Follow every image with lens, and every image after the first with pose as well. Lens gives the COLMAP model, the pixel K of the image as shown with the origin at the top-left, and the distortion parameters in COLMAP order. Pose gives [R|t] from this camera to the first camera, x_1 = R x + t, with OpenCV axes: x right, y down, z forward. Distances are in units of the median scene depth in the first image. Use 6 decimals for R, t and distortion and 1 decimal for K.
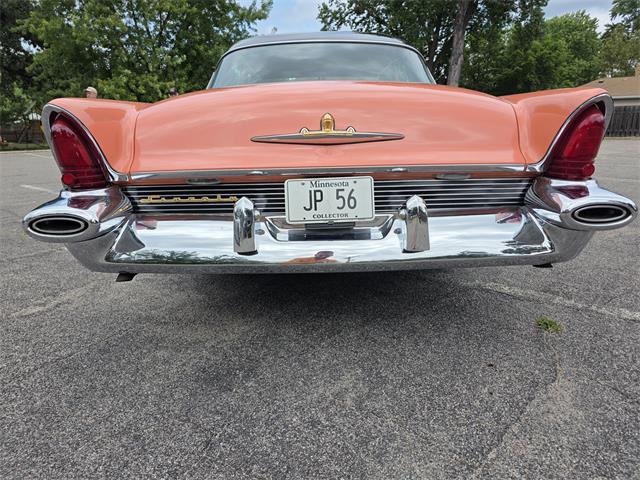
lens RADIAL K [[431.4, 0, 320.0], [0, 431.4, 240.0], [0, 0, 1]] dist [0.049639, -0.048860]
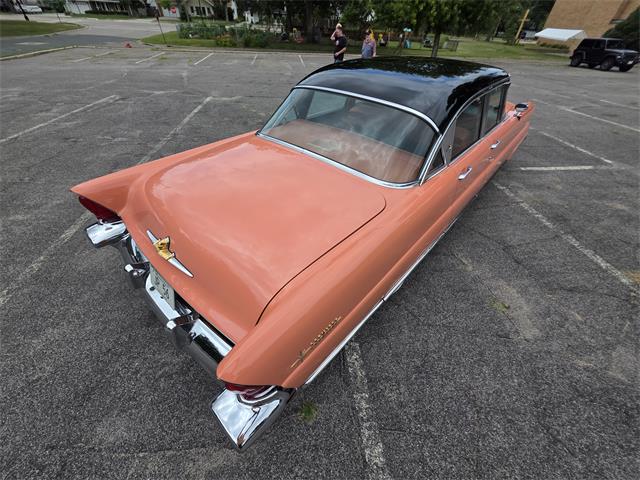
lens RADIAL K [[257.6, 0, 322.7], [0, 257.6, 237.6], [0, 0, 1]] dist [0.002570, -0.000925]
pose [[0.746724, 0.457165, -0.483119, 0.051222], [-0.211539, 0.851866, 0.479140, -0.049956], [0.630599, -0.255587, 0.732817, 0.041044]]
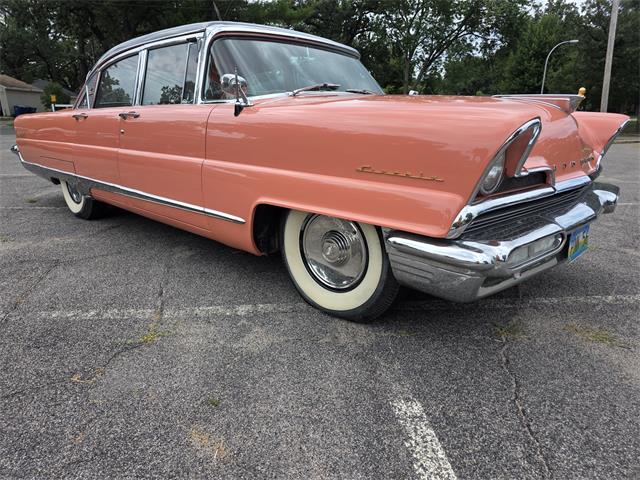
lens RADIAL K [[432.8, 0, 318.0], [0, 432.8, 240.3], [0, 0, 1]] dist [0.058056, -0.059981]
pose [[-0.683711, 0.209371, -0.699073, 0.090376], [-0.174985, 0.882973, 0.435589, -0.077051], [0.708463, 0.420145, -0.567062, 0.278307]]
